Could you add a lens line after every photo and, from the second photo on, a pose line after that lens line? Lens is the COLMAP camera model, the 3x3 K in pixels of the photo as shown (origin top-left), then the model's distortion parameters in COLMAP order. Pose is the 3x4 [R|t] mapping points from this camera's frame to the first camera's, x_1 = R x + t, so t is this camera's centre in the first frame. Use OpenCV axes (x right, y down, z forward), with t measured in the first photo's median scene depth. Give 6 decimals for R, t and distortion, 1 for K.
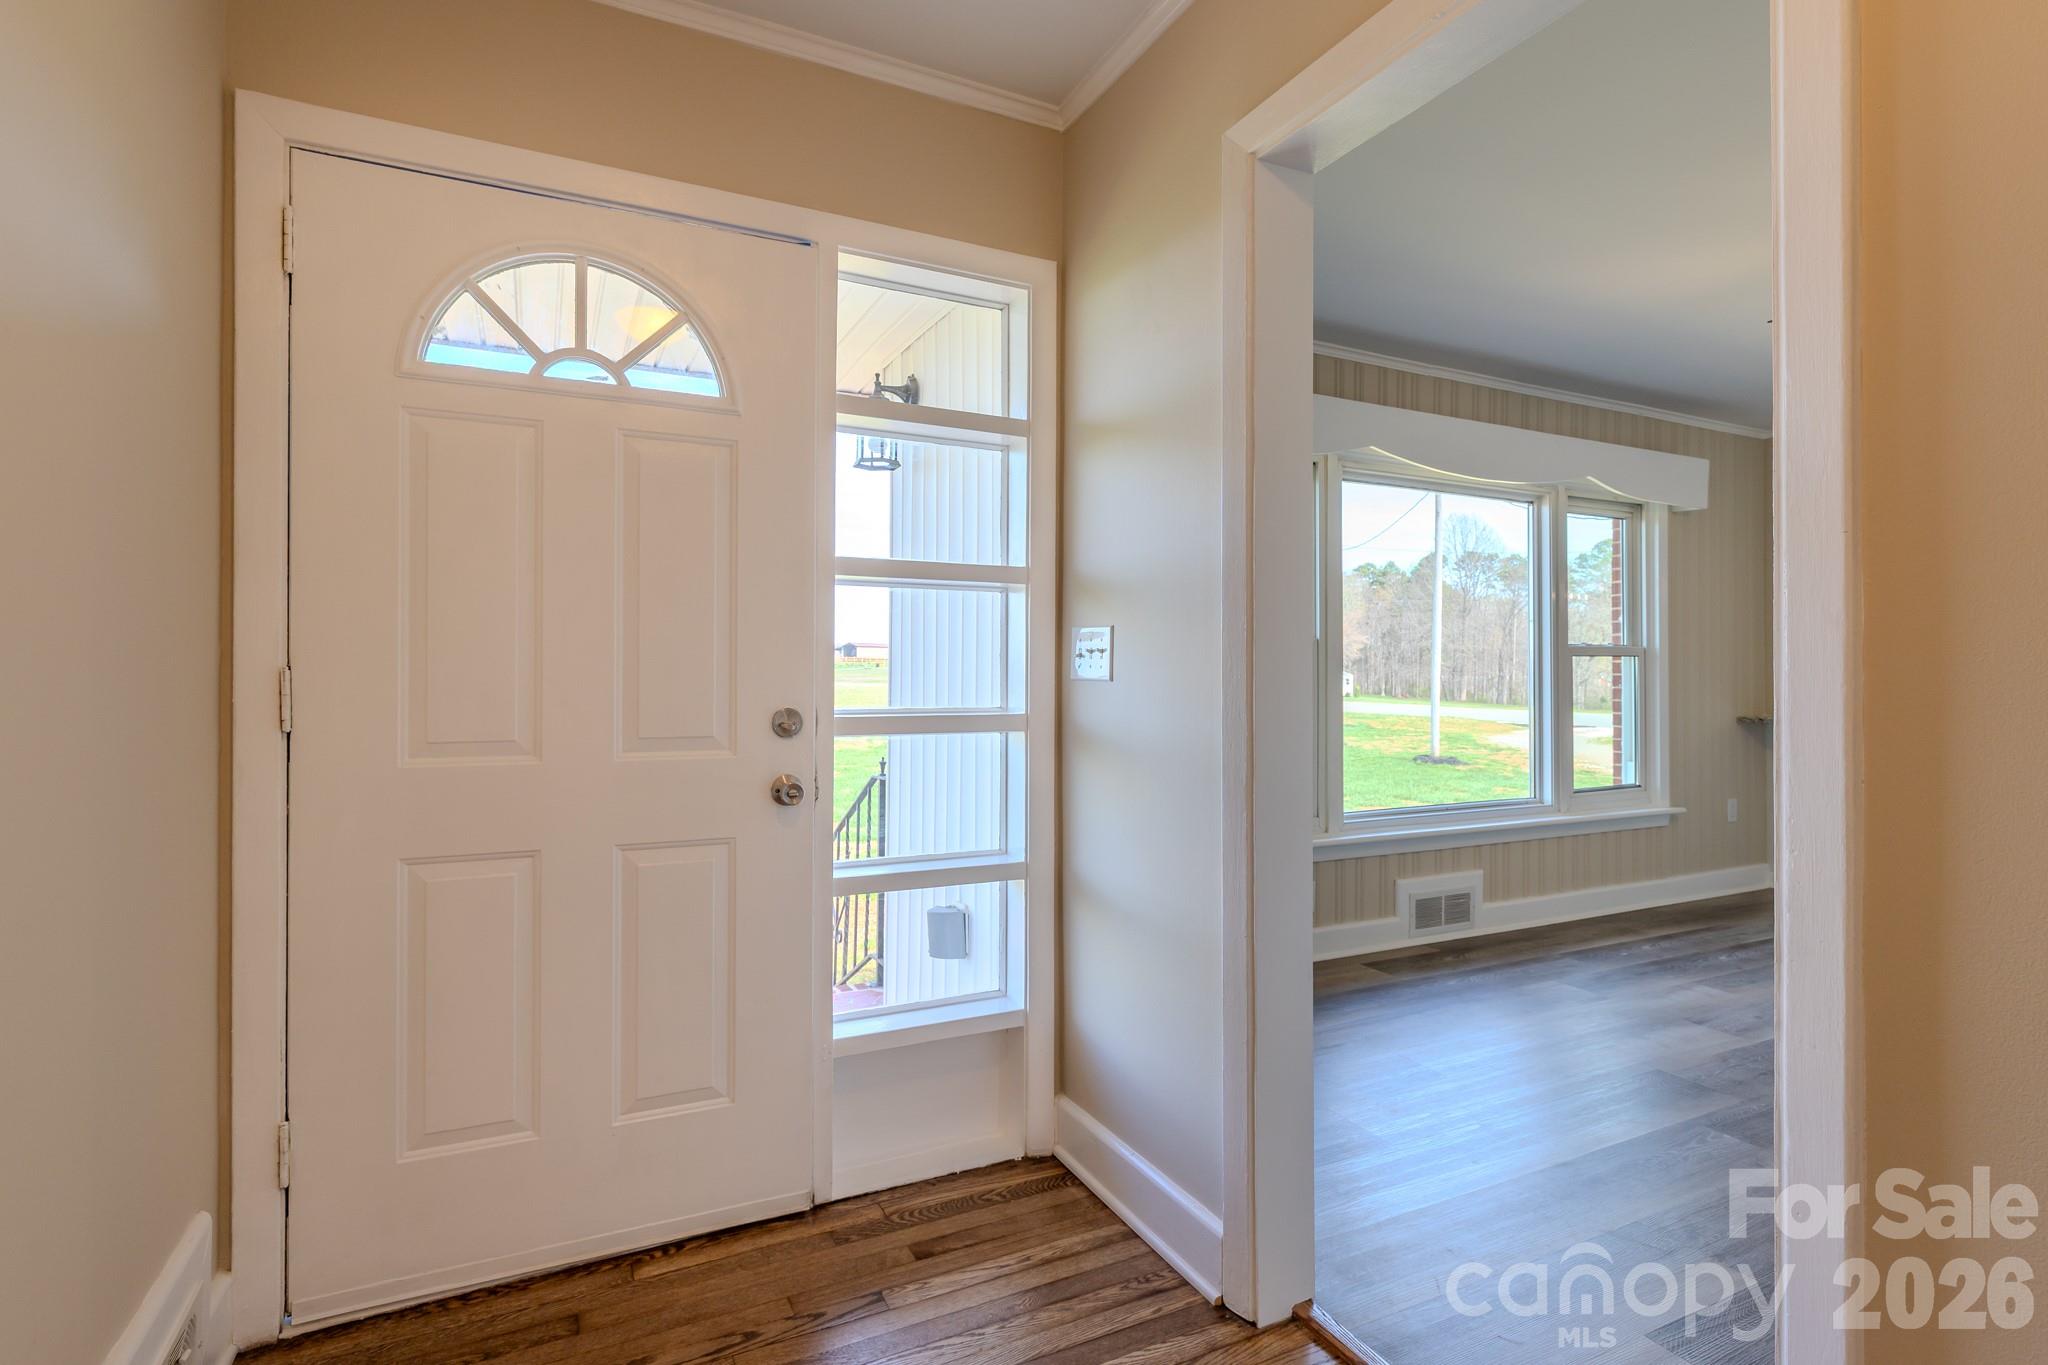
lens RADIAL K [[994.6, 0, 1019.6], [0, 994.6, 674.3], [0, 0, 1]] dist [0.002082, -0.013661]
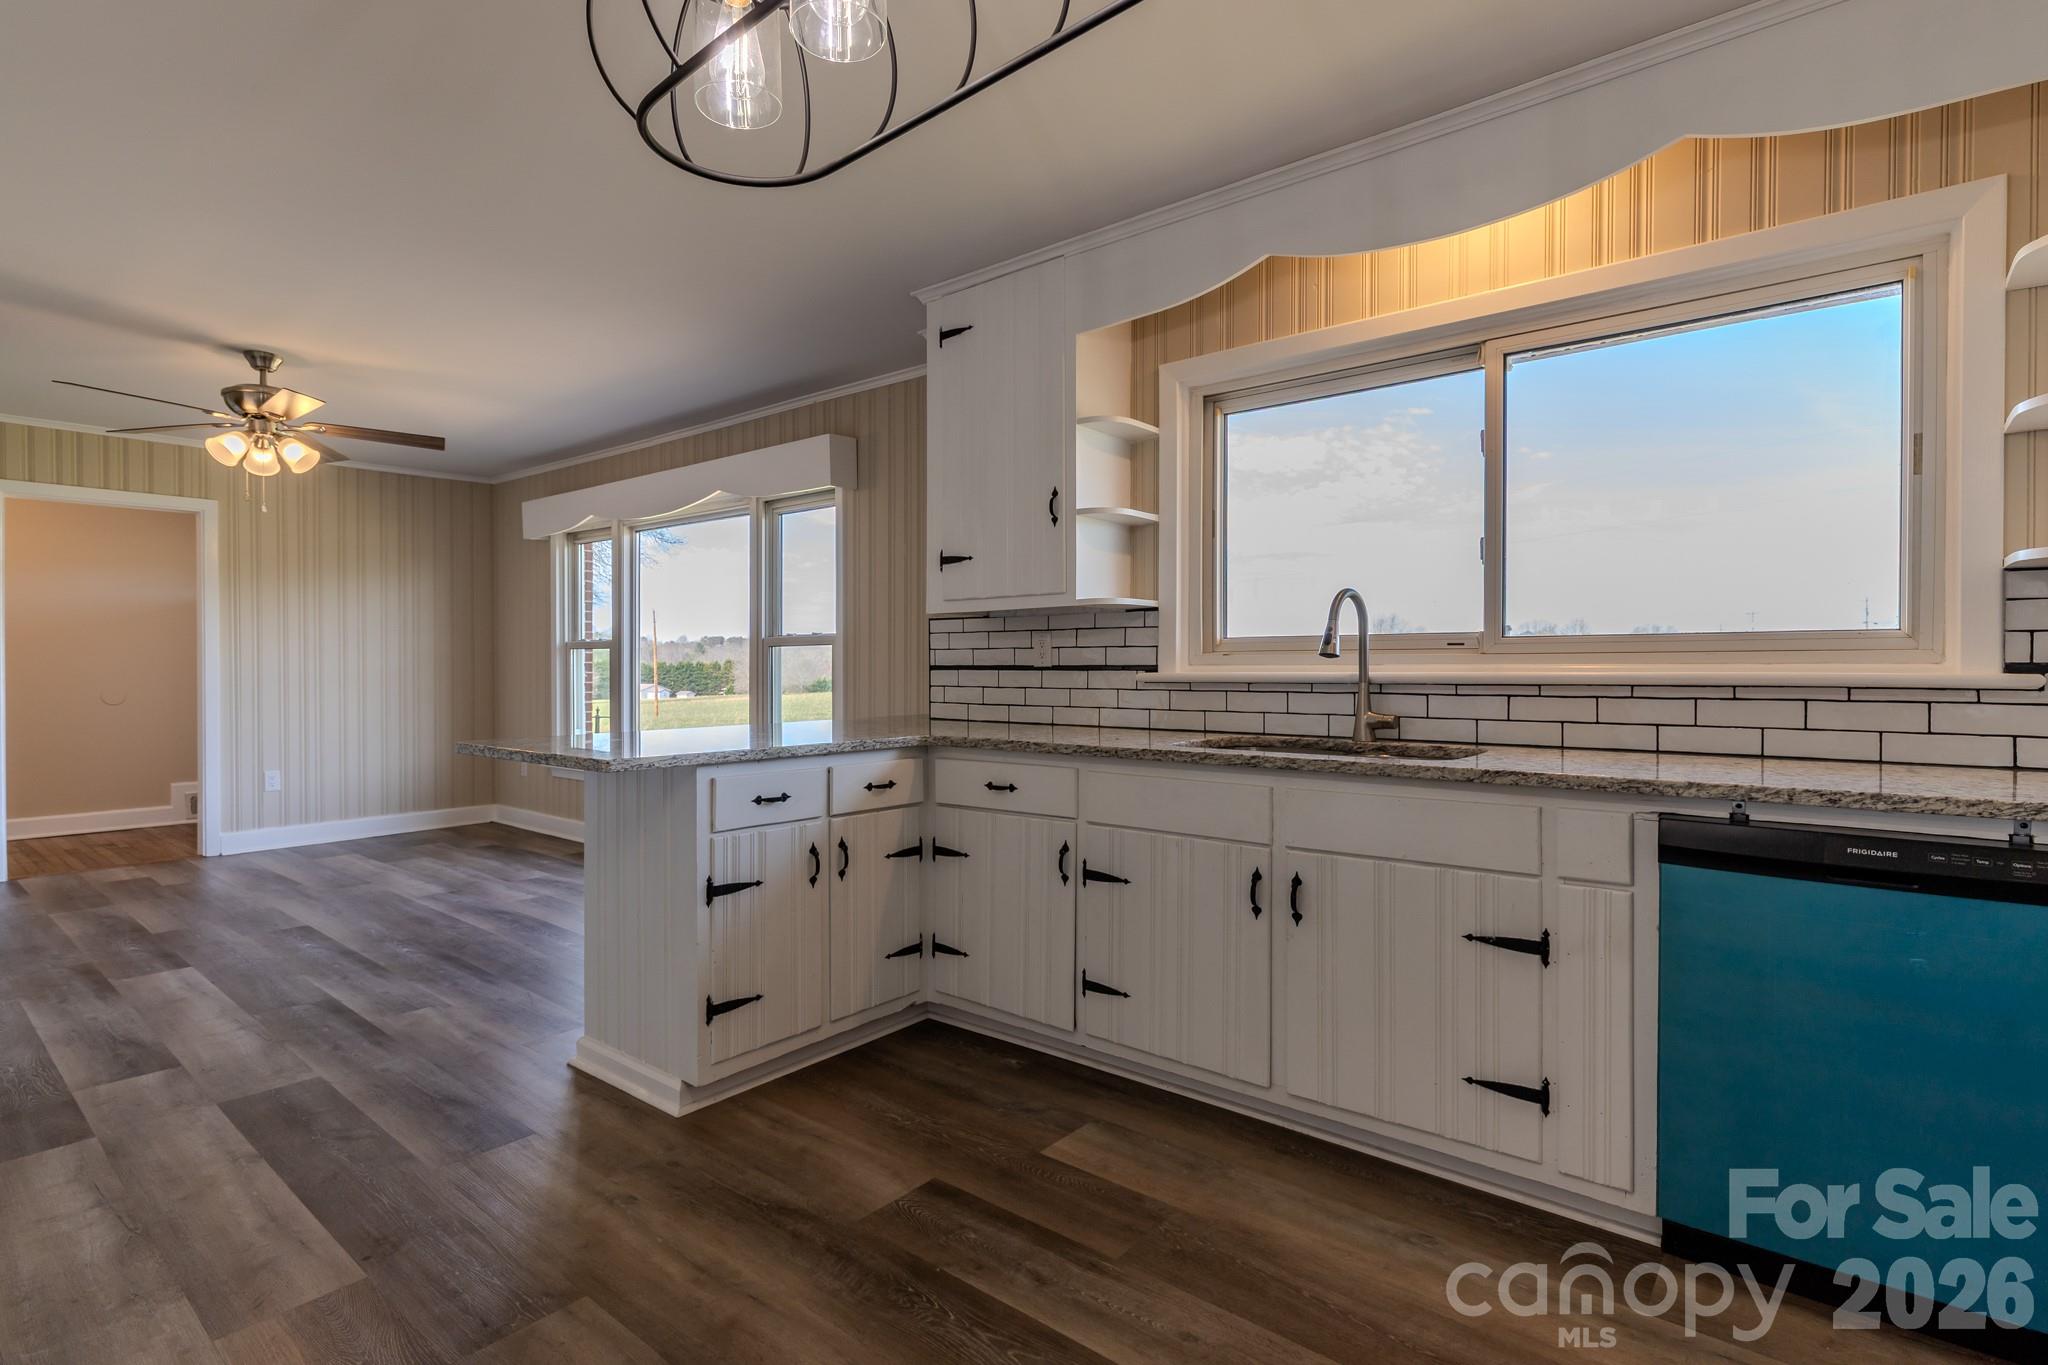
lens RADIAL K [[1001.6, 0, 1029.4], [0, 1001.6, 675.6], [0, 0, 1]] dist [0.001049, 0.000293]
pose [[0.414296, 0.007248, -0.910113, 1.676181], [0.001488, 0.999962, 0.008640, 0.003990], [0.910141, -0.004934, 0.414269, 0.800744]]
